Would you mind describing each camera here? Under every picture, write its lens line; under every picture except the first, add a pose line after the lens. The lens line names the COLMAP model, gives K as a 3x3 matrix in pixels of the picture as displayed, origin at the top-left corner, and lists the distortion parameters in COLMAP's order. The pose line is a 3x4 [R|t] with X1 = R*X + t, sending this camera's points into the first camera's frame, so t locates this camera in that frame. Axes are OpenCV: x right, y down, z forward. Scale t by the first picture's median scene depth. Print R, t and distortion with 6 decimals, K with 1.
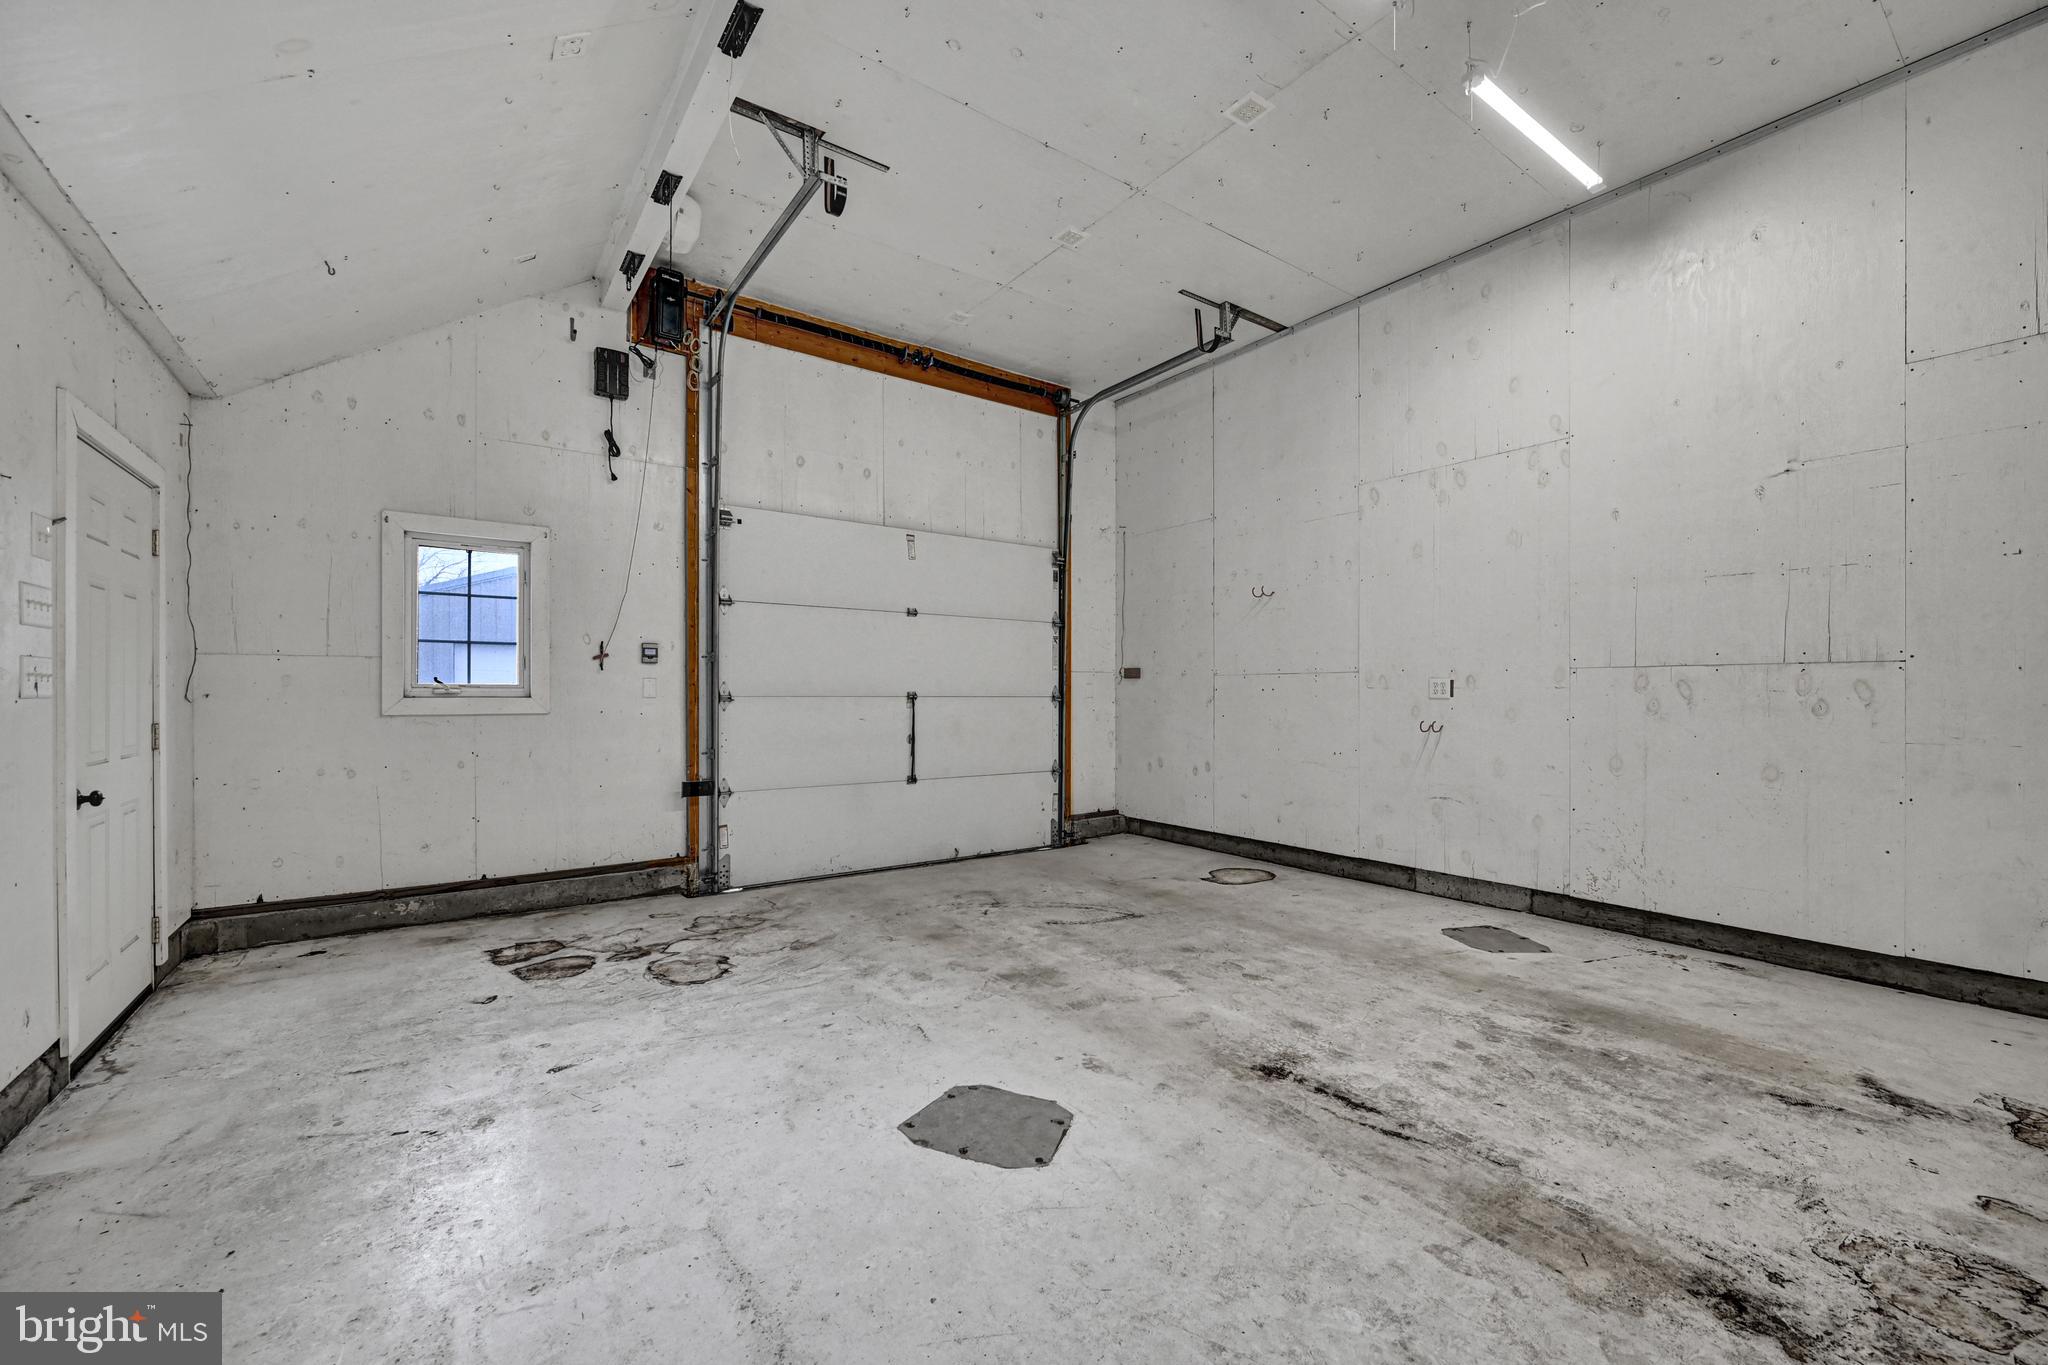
lens RADIAL K [[812.8, 0, 1064.7], [0, 812.8, 696.8], [0, 0, 1]] dist [-0.002508, 0.000174]
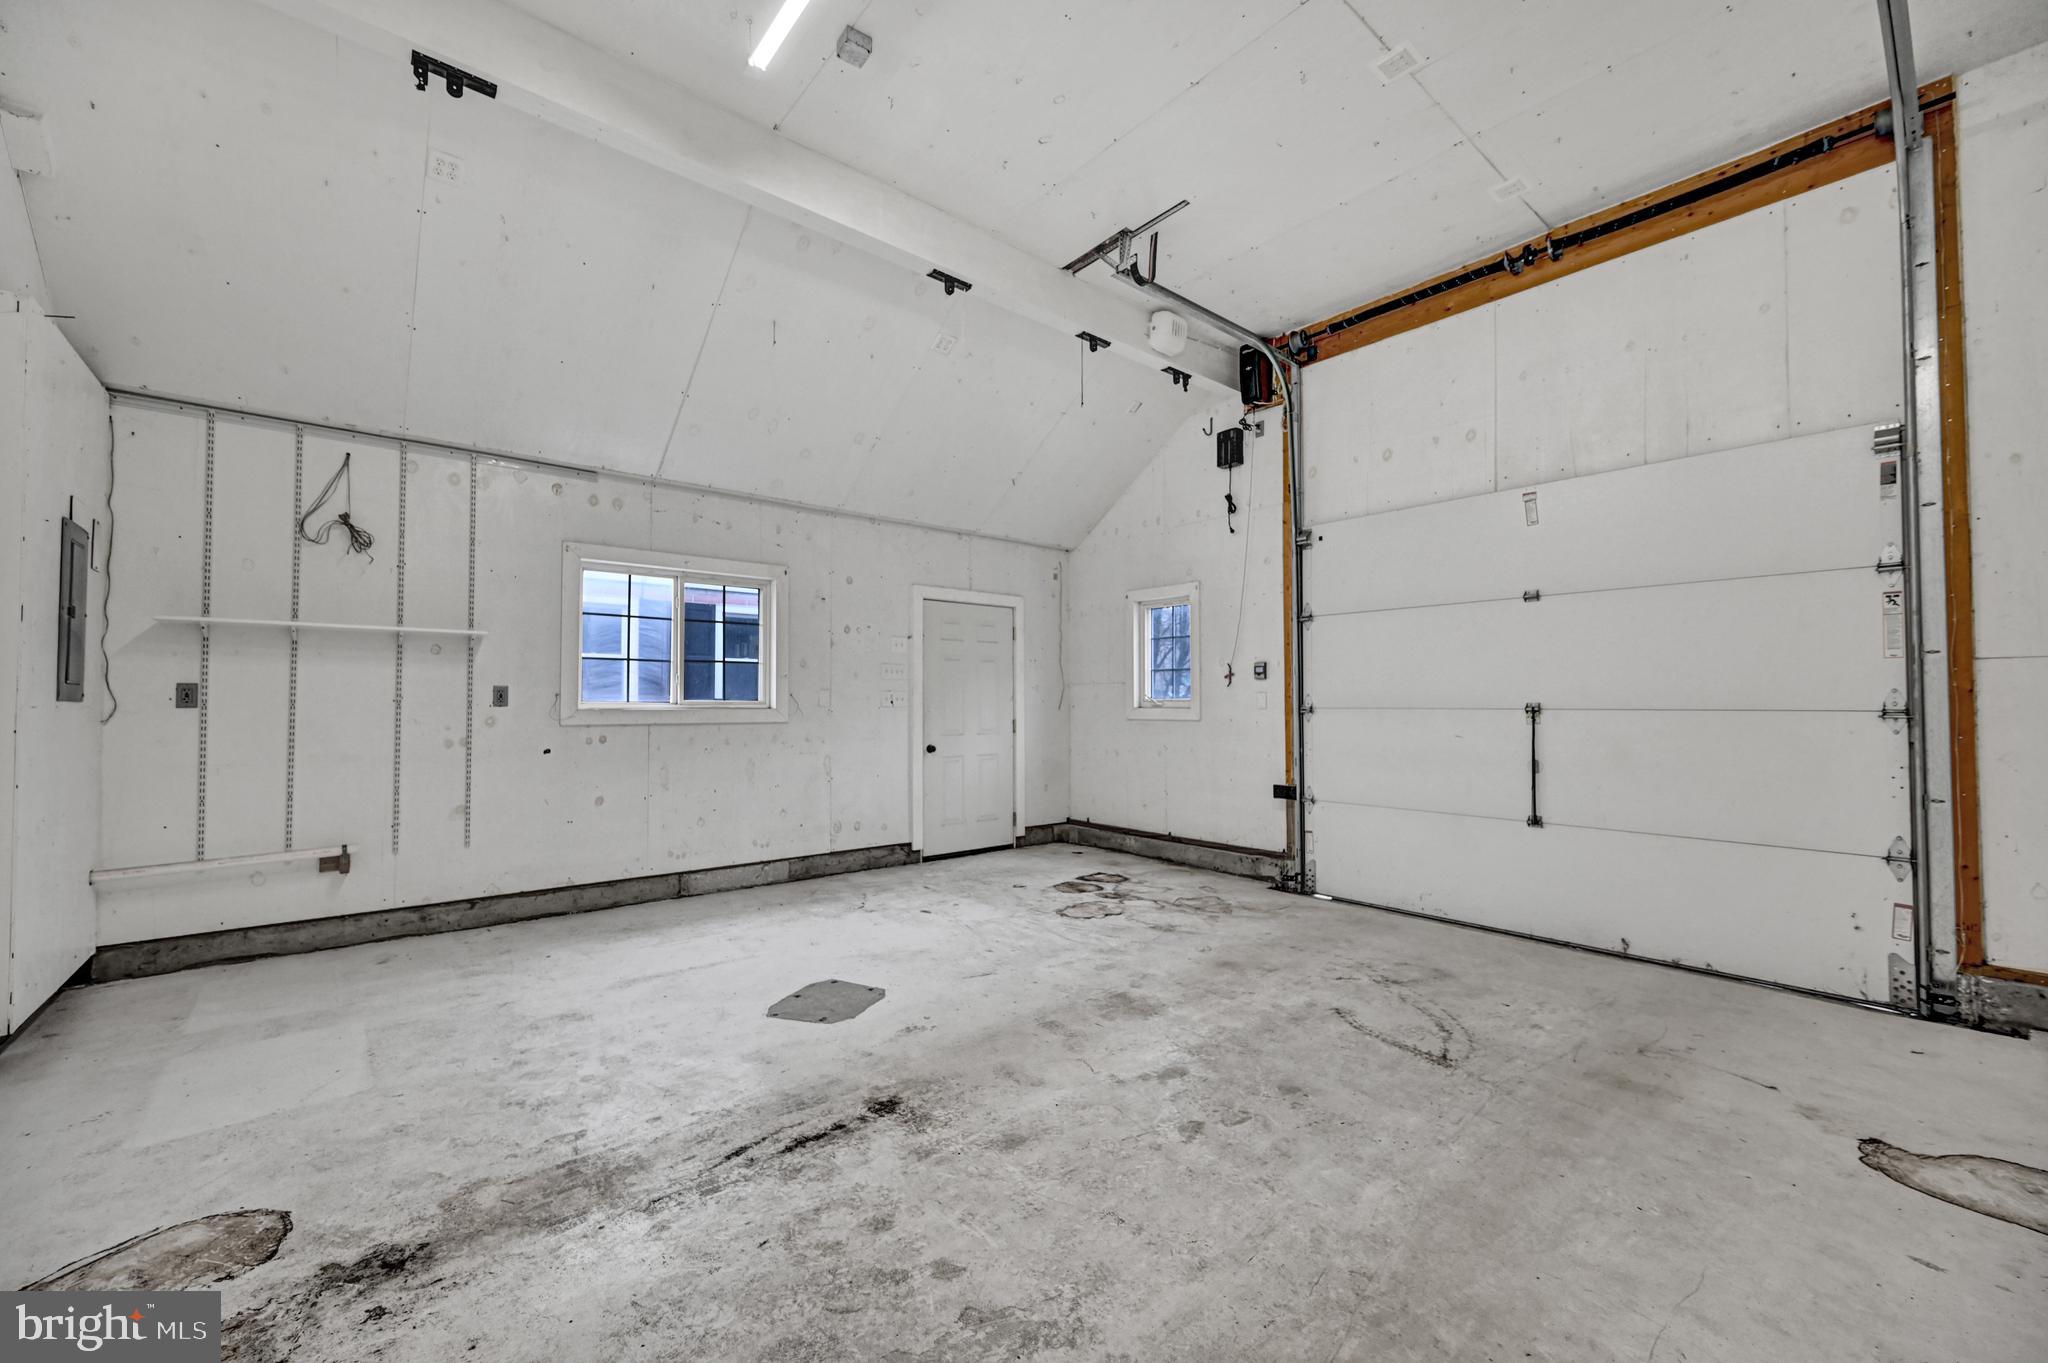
lens RADIAL K [[820.7, 0, 1004.6], [0, 820.7, 689.8], [0, 0, 1]] dist [-0.004397, 0.000055]
pose [[0.035030, -0.019649, -0.999193, 0.893799], [-0.004900, 0.999791, -0.019832, -0.001750], [0.999374, 0.005591, 0.034927, 0.808899]]
